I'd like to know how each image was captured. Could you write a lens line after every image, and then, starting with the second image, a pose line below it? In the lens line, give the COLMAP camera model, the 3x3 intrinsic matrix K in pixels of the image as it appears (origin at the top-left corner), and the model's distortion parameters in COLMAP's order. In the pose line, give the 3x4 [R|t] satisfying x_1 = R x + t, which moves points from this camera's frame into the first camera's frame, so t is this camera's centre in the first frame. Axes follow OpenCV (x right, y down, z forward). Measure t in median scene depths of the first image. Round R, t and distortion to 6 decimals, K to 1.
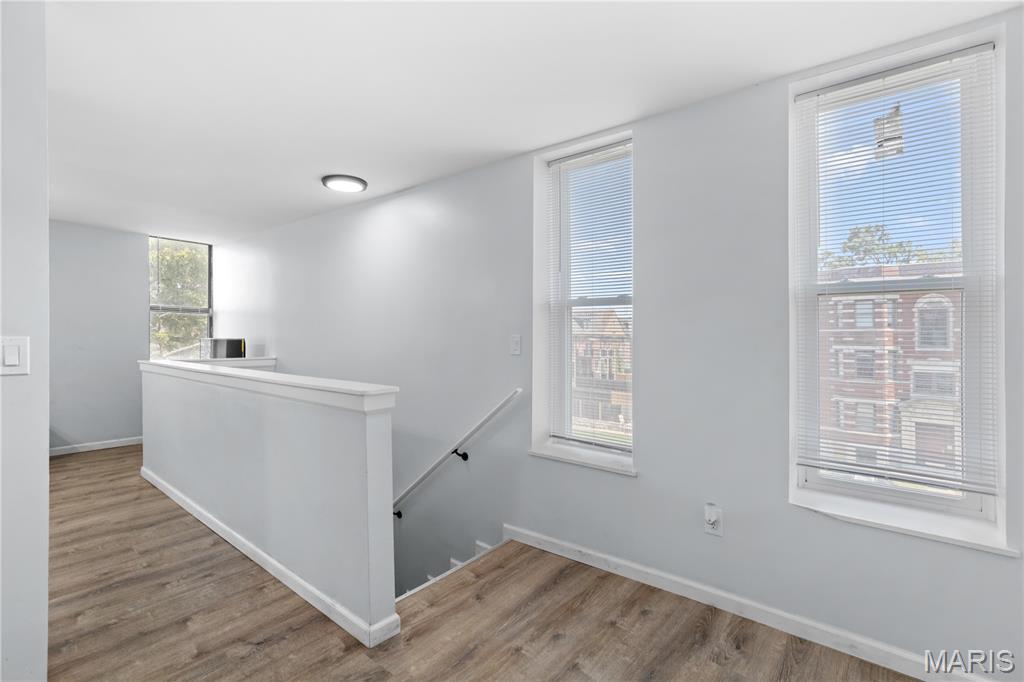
lens RADIAL K [[471.1, 0, 509.0], [0, 471.1, 329.5], [0, 0, 1]] dist [-0.000973, -0.000119]
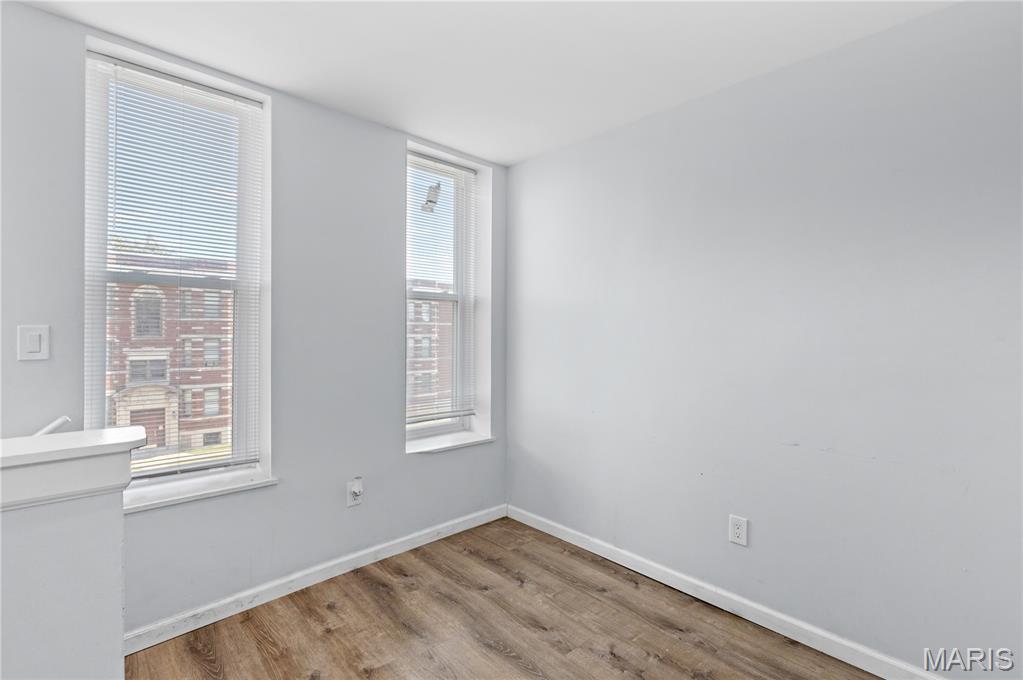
lens RADIAL K [[471.3, 0, 536.0], [0, 471.3, 327.5], [0, 0, 1]] dist [-0.001541, -0.000156]
pose [[0.109483, -0.001445, 0.993988, -0.528987], [-0.017688, 0.999838, 0.003402, 0.002942], [-0.993831, -0.017954, 0.109440, 0.387454]]
